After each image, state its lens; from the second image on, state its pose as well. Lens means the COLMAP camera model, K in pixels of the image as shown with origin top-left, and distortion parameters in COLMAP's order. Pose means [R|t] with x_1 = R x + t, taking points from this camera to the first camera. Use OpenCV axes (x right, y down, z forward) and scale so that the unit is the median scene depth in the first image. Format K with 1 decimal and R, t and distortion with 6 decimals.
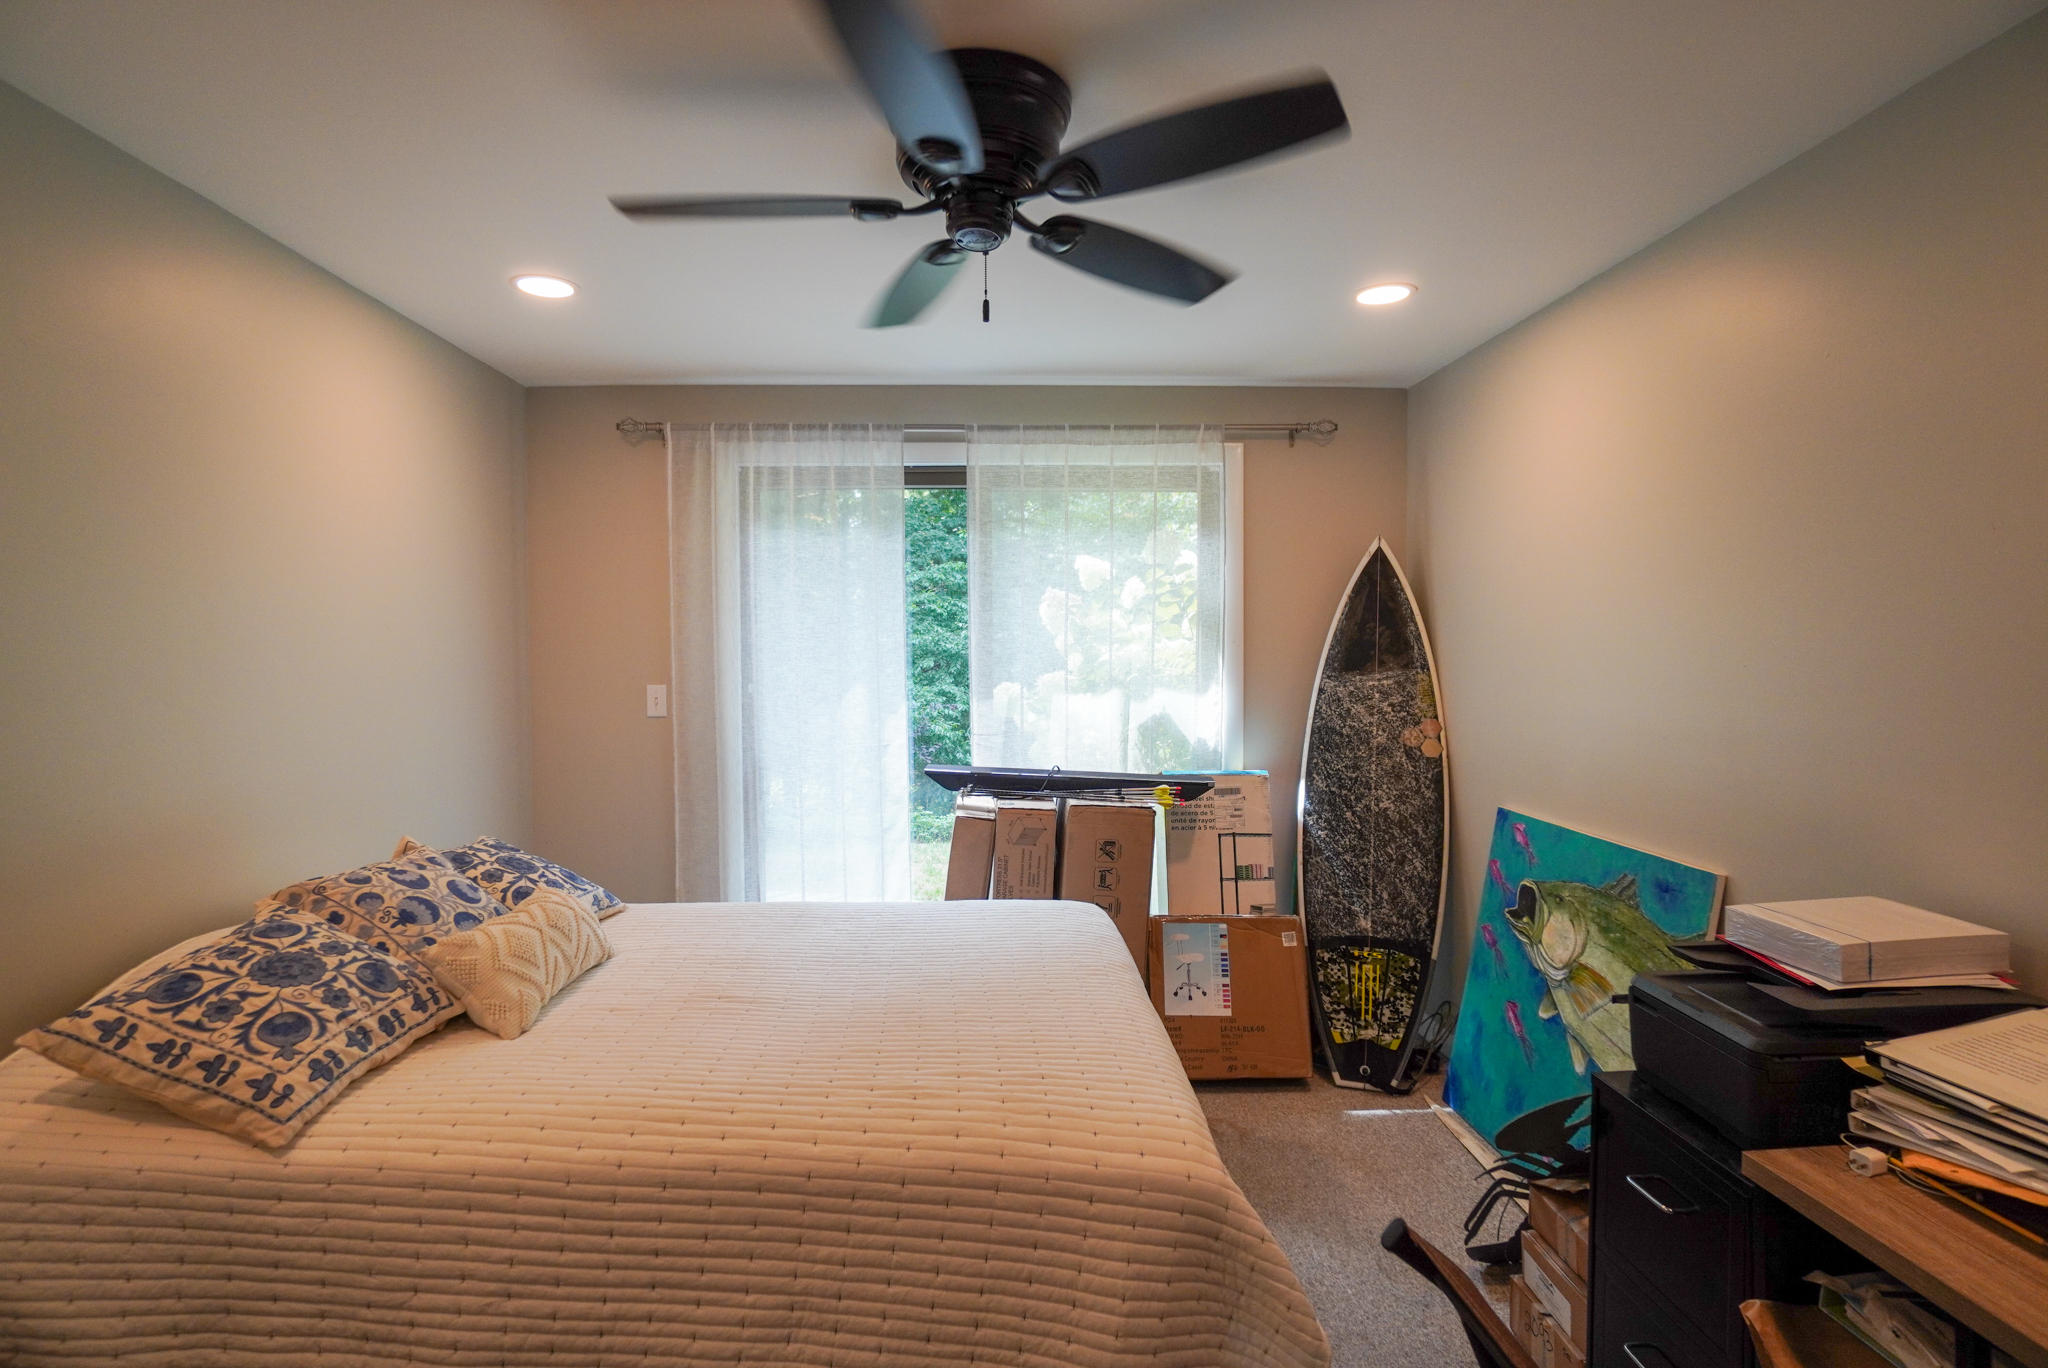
lens RADIAL K [[1067.3, 0, 1024.0], [0, 1067.3, 684.0], [0, 0, 1]] dist [-0.055717, 0.030852]
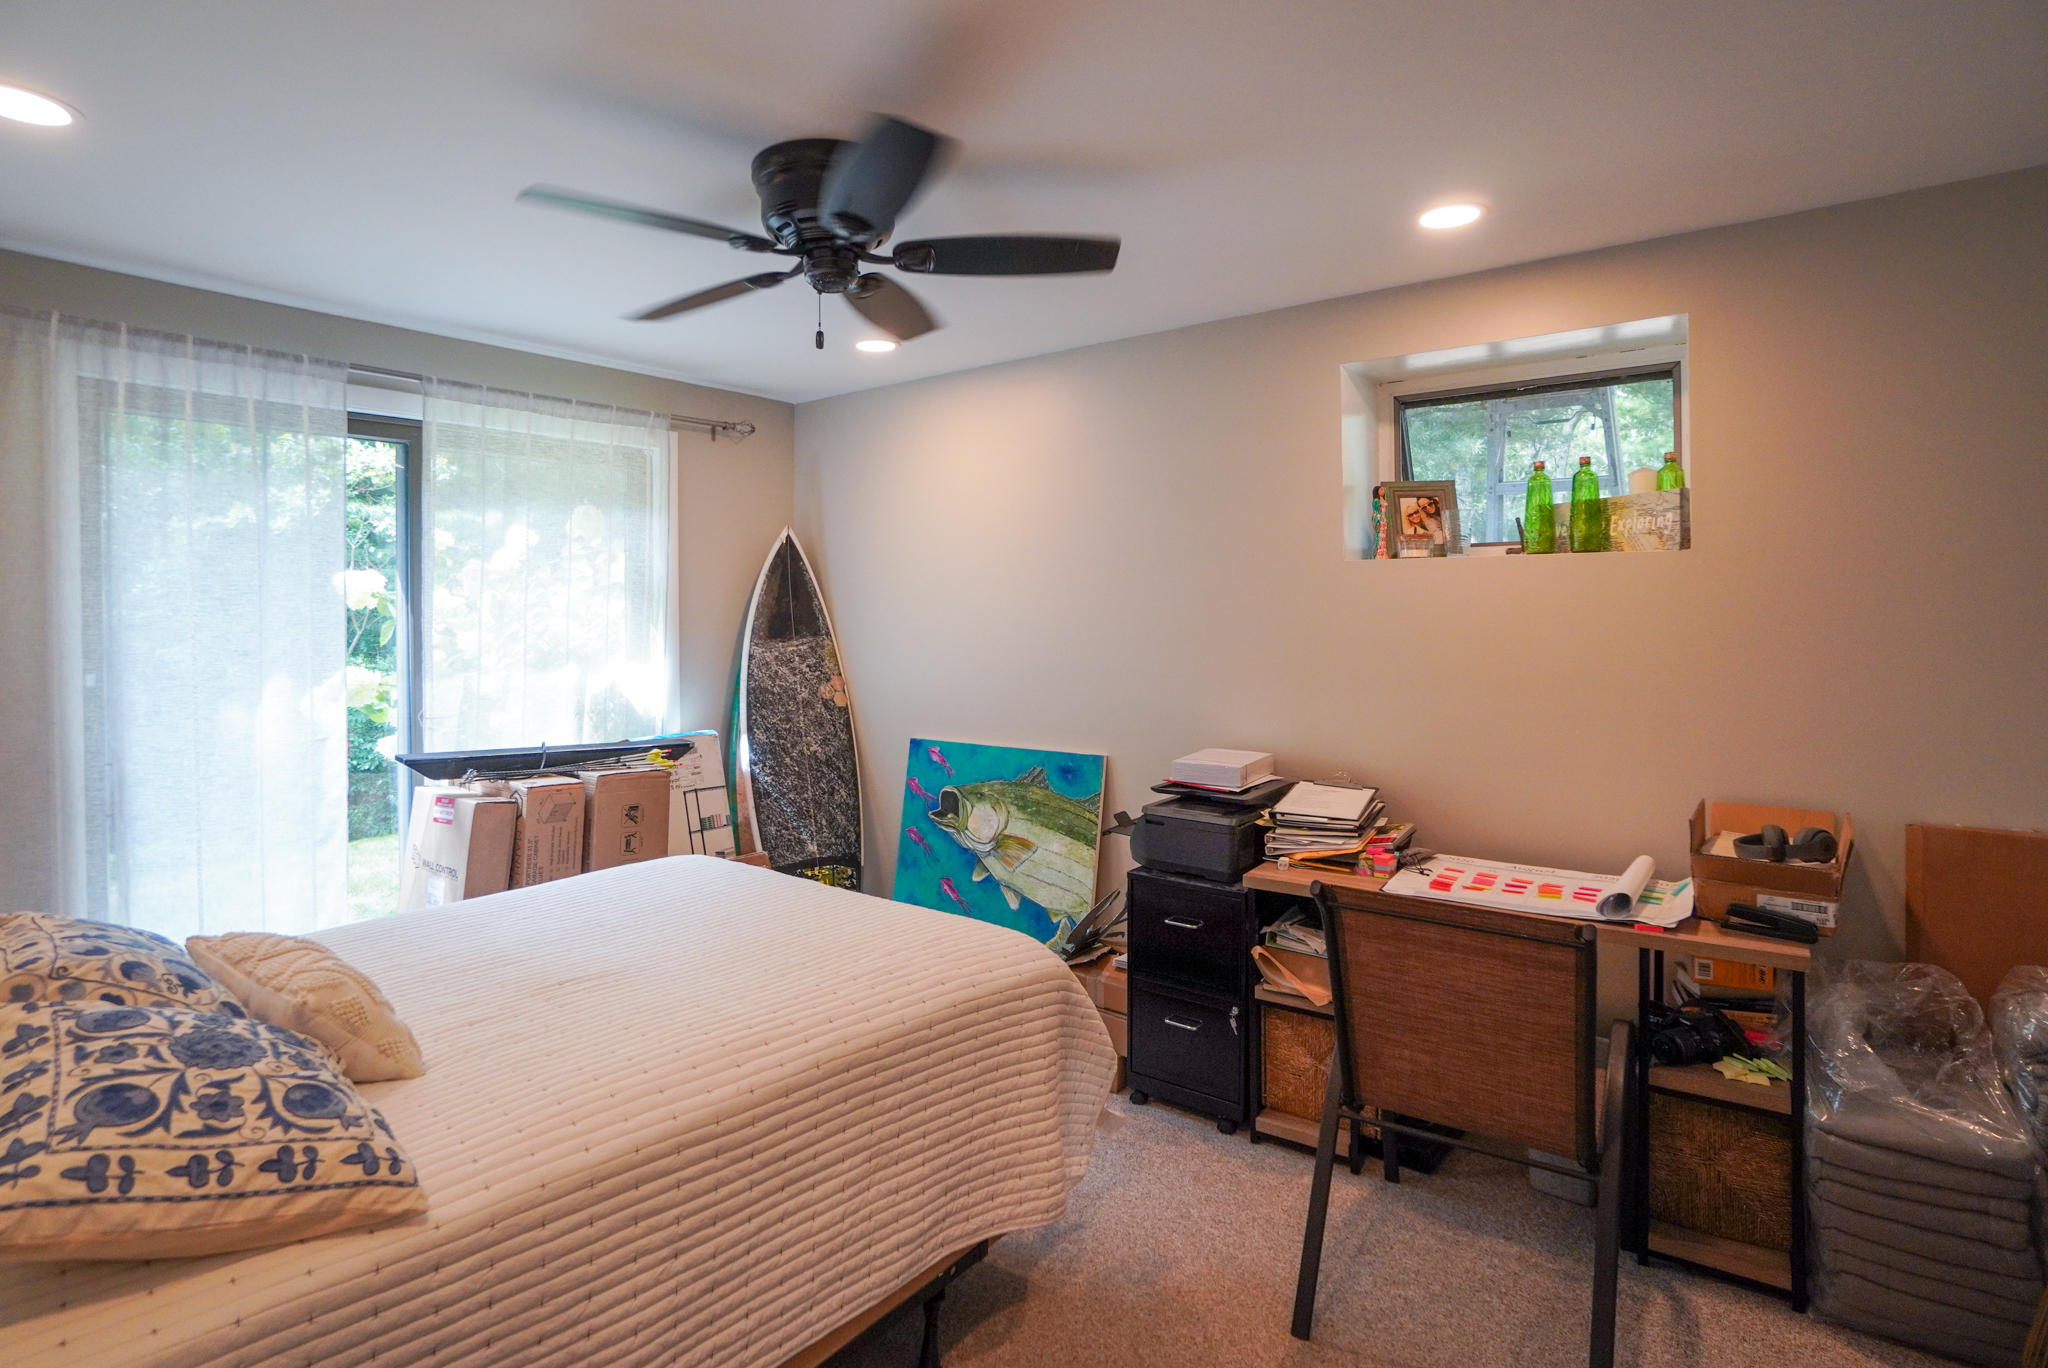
lens RADIAL K [[1165.4, 0, 1019.0], [0, 1165.4, 627.0], [0, 0, 1]] dist [-0.067990, 0.038577]
pose [[0.584686, -0.010330, 0.811194, -0.651705], [0.036834, 0.999226, -0.013825, 0.002707], [-0.810423, 0.037963, 0.584614, 0.033219]]
